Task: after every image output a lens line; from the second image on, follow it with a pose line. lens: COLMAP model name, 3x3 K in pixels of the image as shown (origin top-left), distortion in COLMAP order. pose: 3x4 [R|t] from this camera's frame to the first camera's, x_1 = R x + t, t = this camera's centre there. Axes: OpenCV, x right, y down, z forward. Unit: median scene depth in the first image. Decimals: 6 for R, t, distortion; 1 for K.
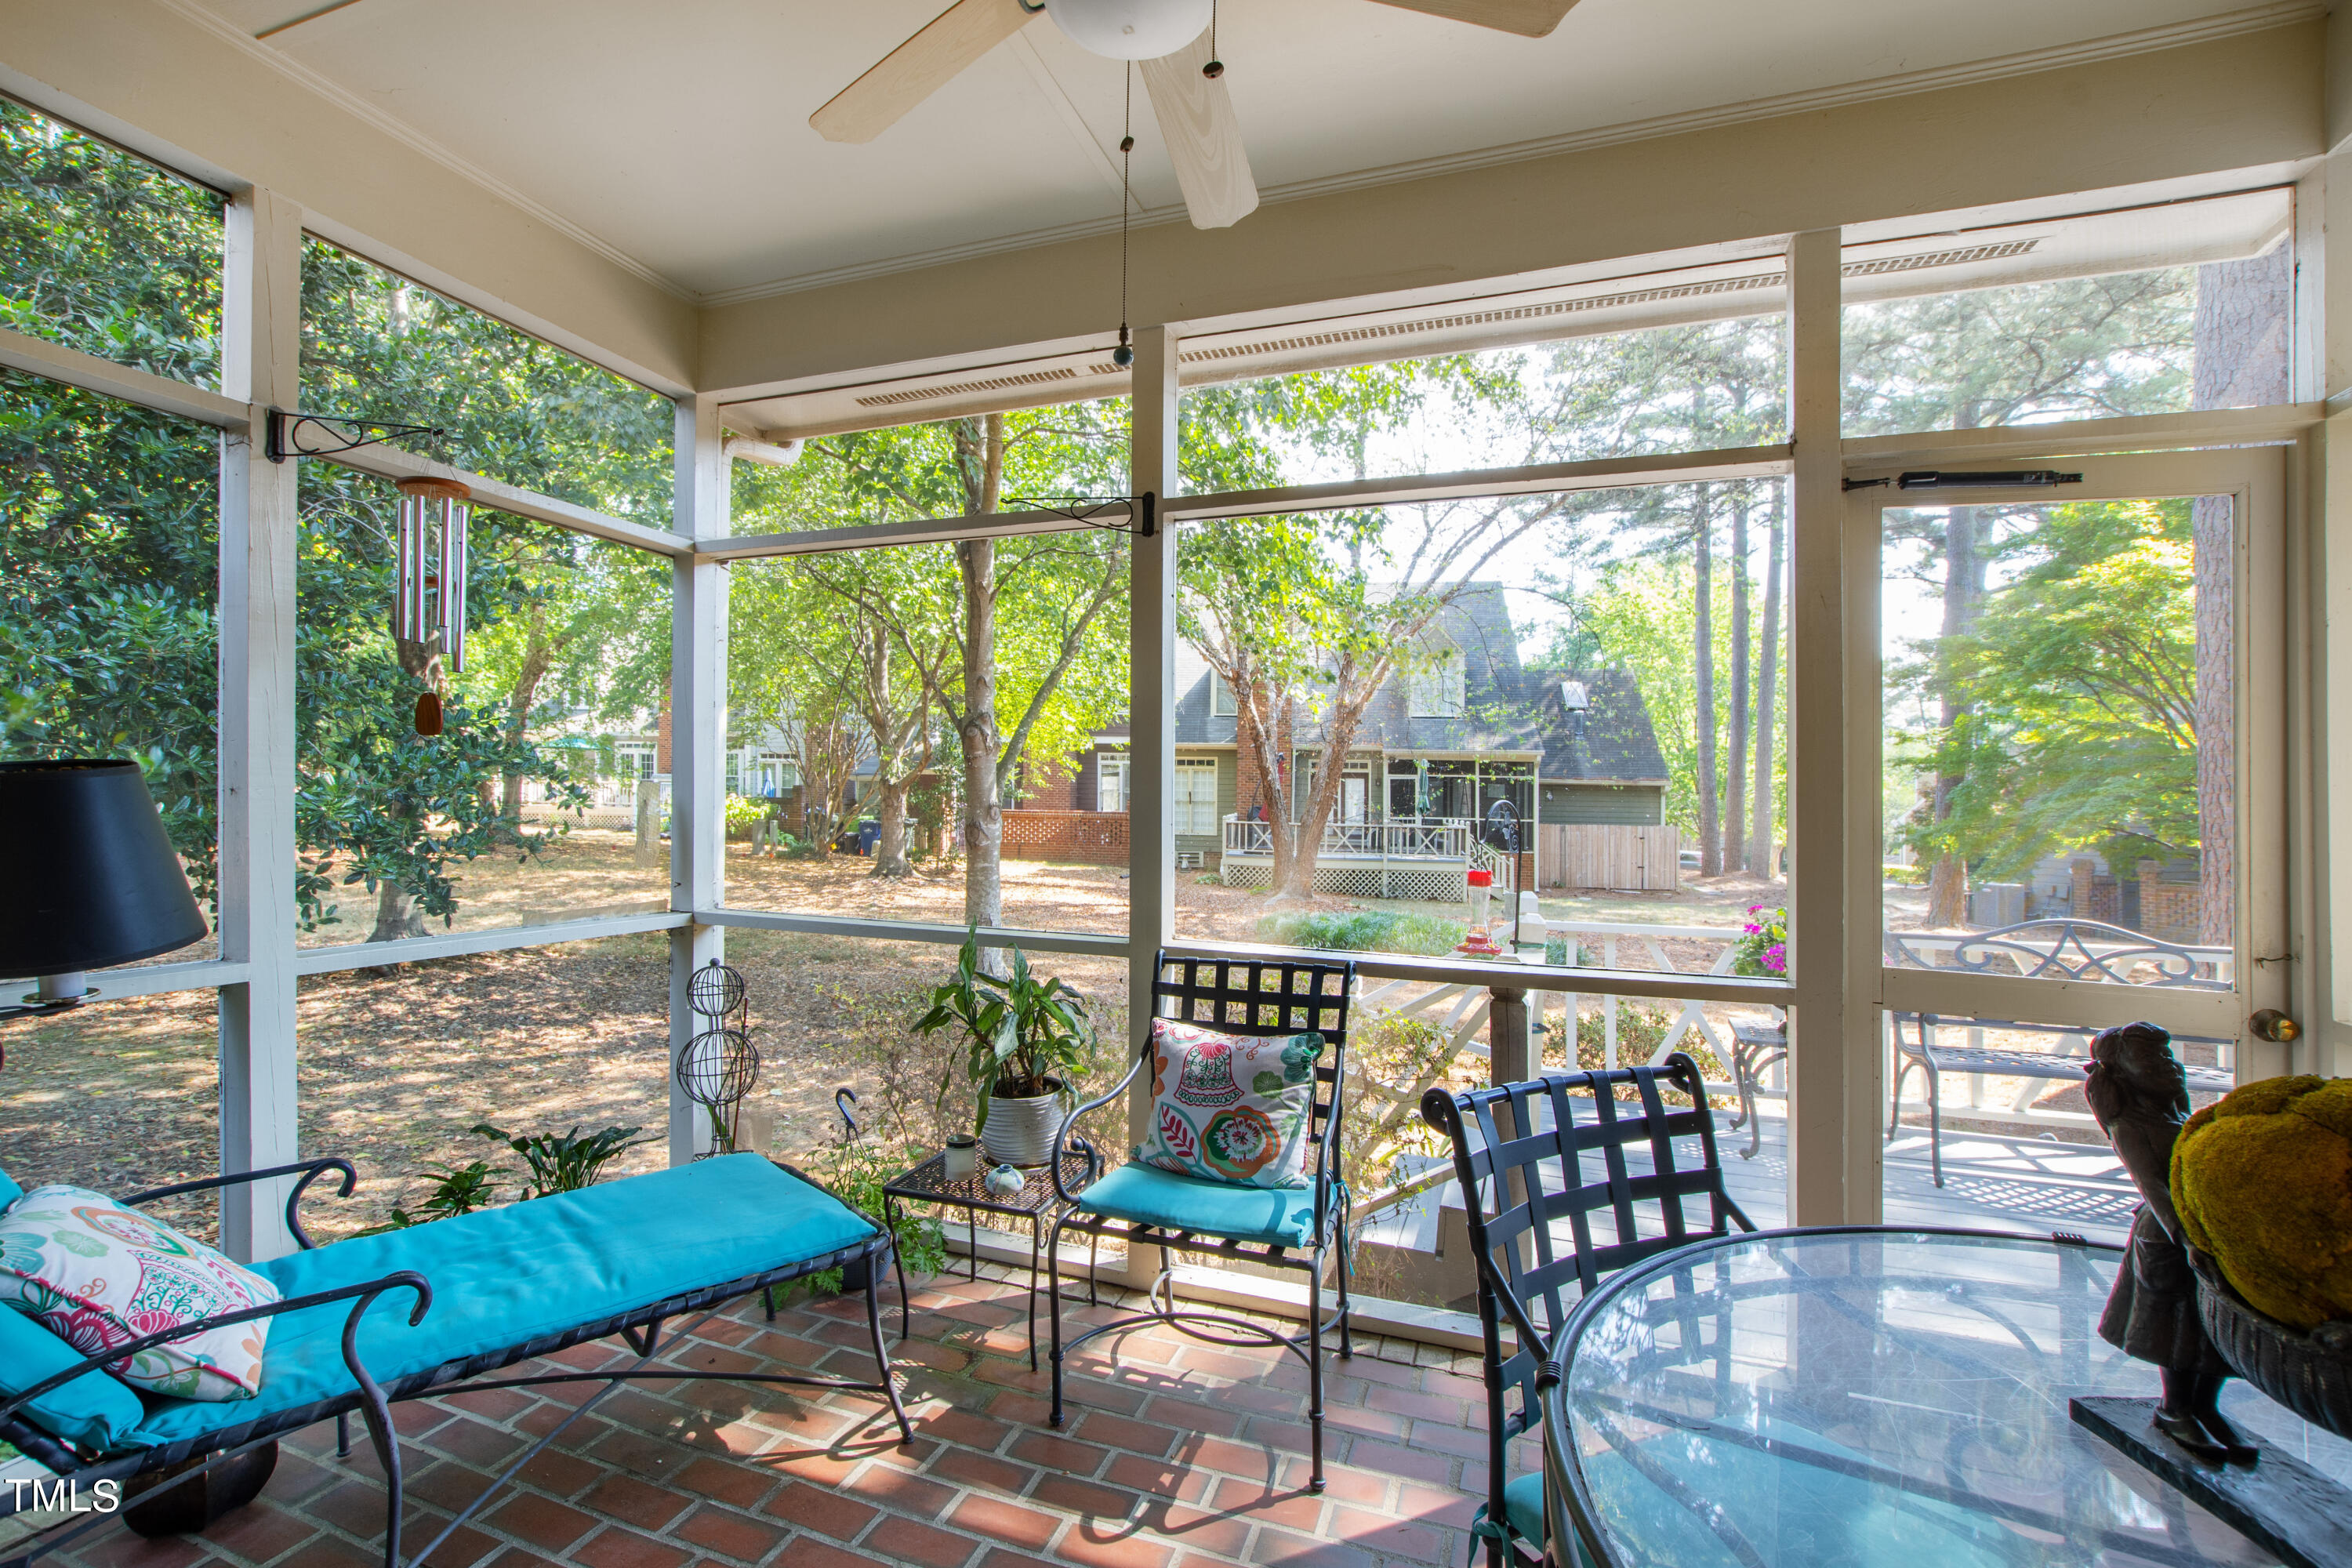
lens RADIAL K [[1031.7, 0, 1180.8], [0, 1031.7, 788.3], [0, 0, 1]] dist [0.002237, -0.000683]
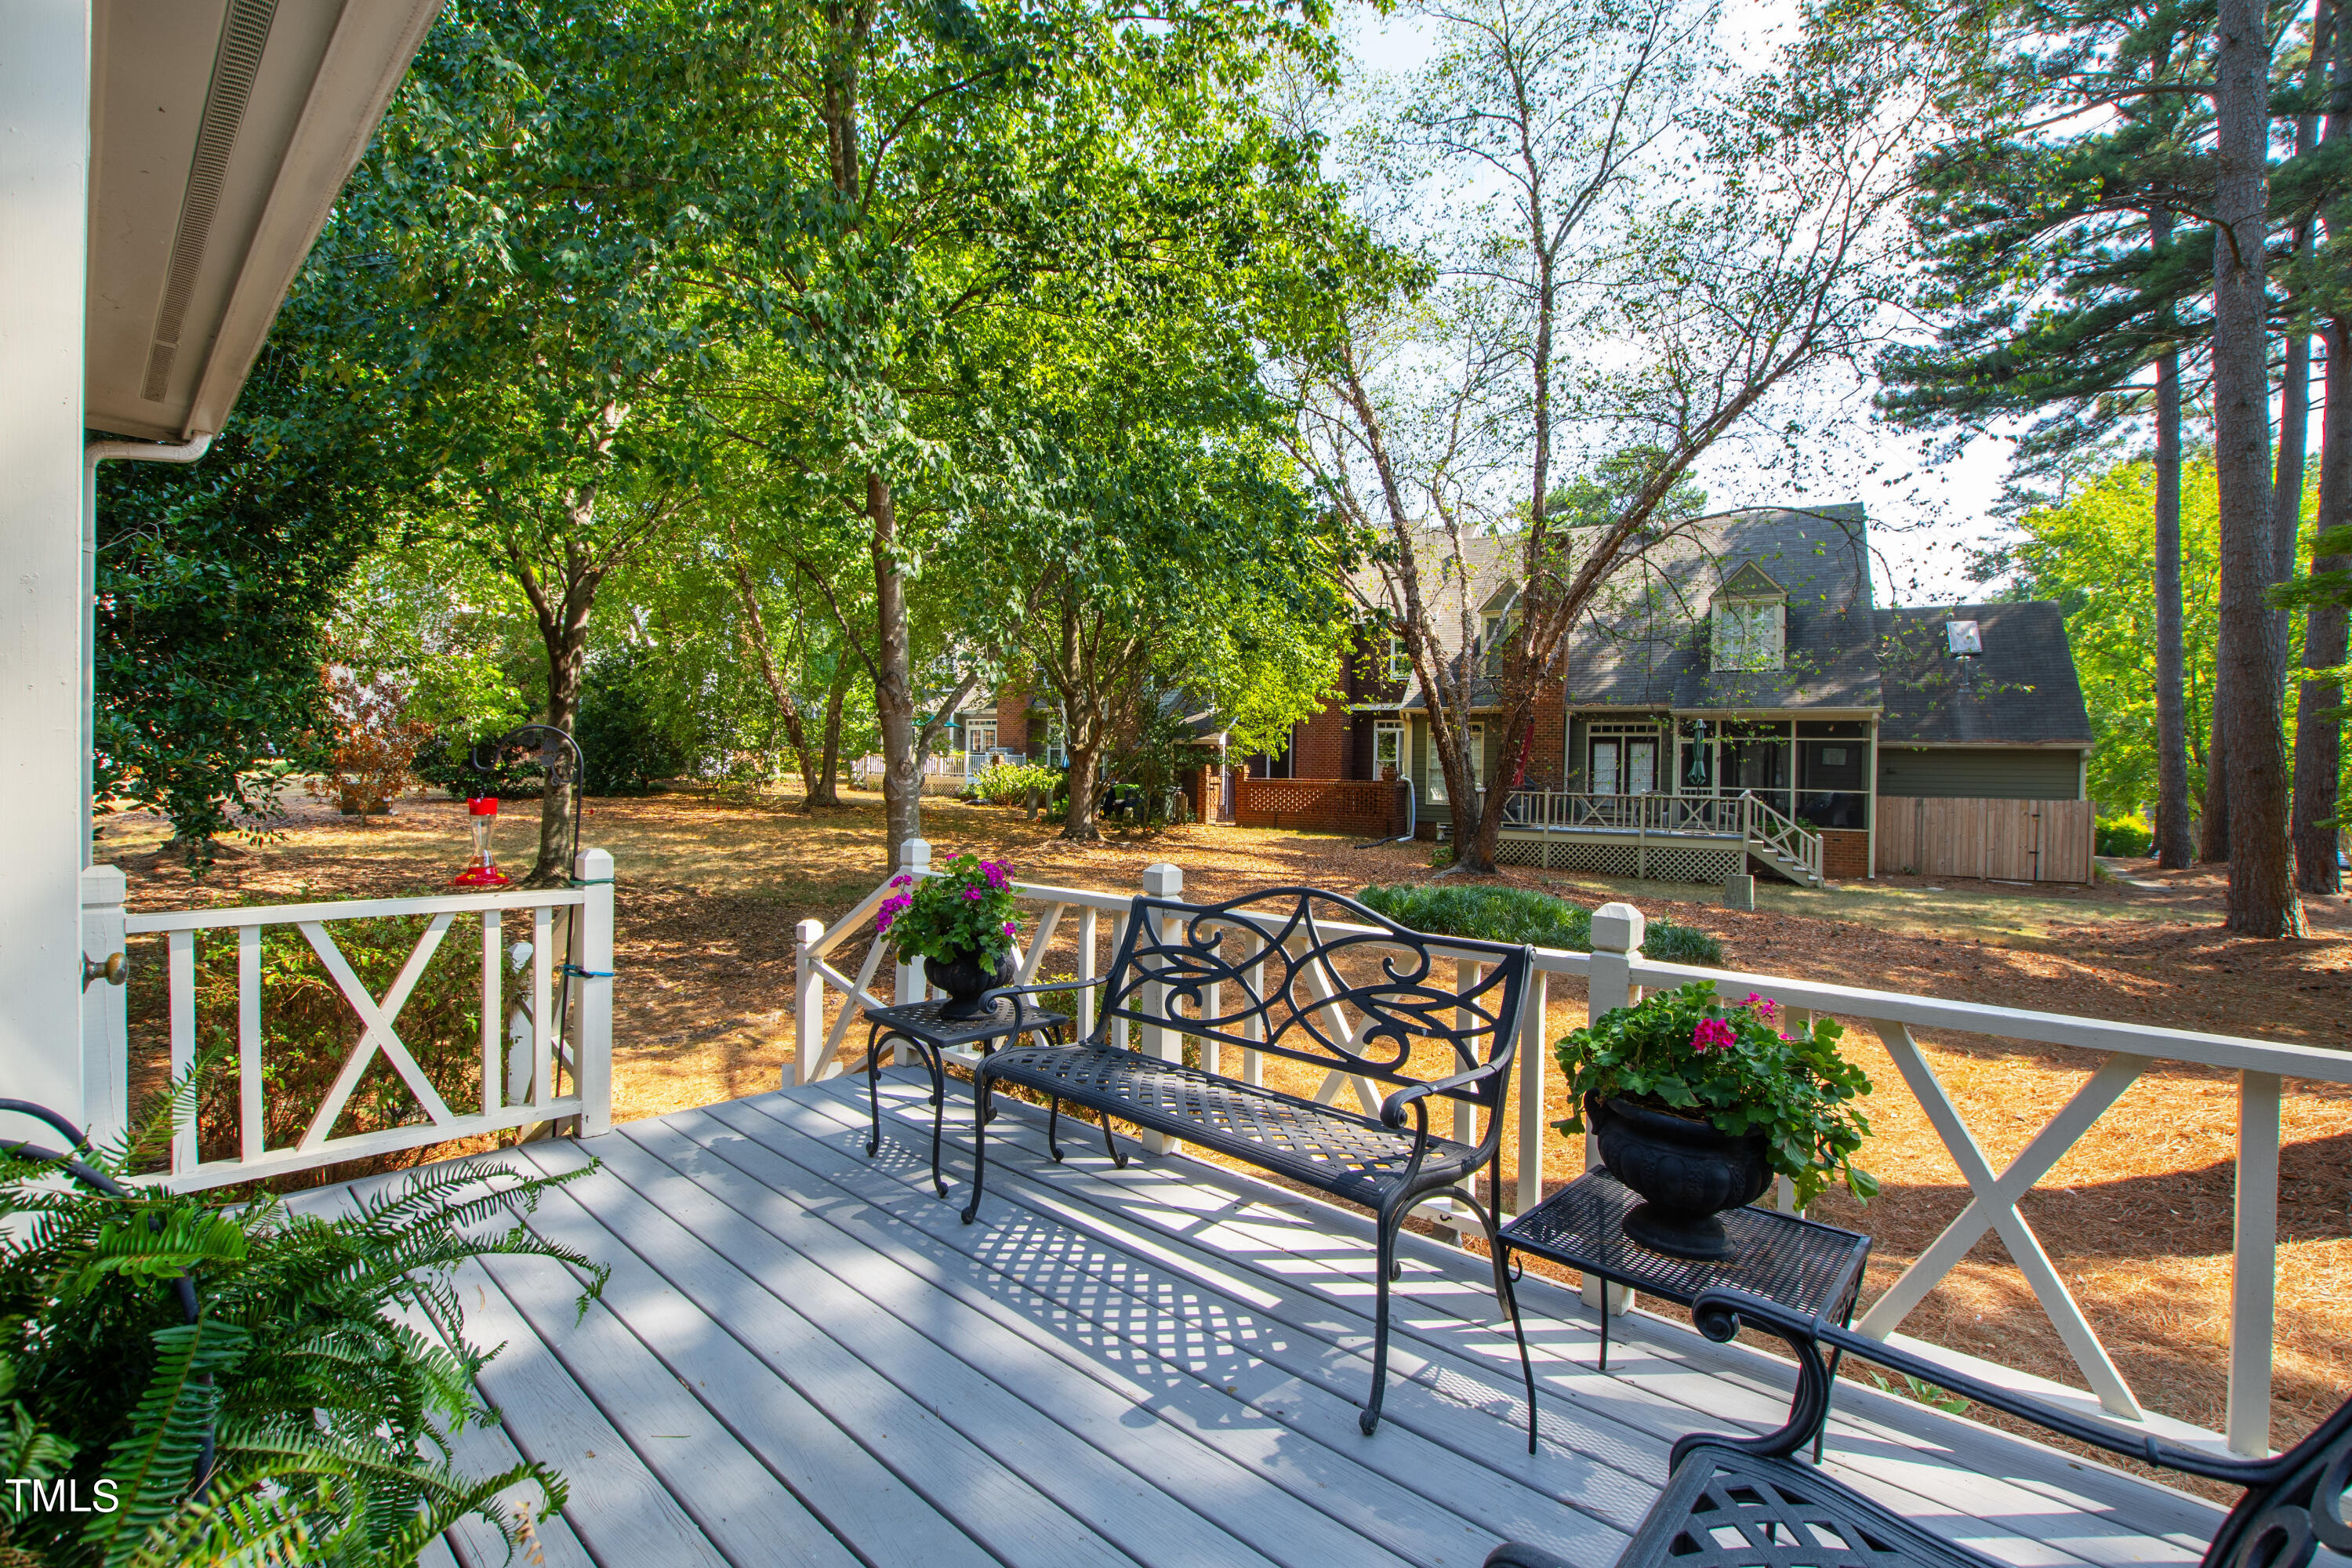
lens RADIAL K [[1031.7, 0, 1181.6], [0, 1031.7, 778.0], [0, 0, 1]] dist [0.002237, -0.000683]
pose [[0.933905, 0.000830, -0.357521, 0.123222], [0.004764, 0.999880, 0.014766, 0.005286], [0.357490, -0.015494, 0.933788, 0.039035]]
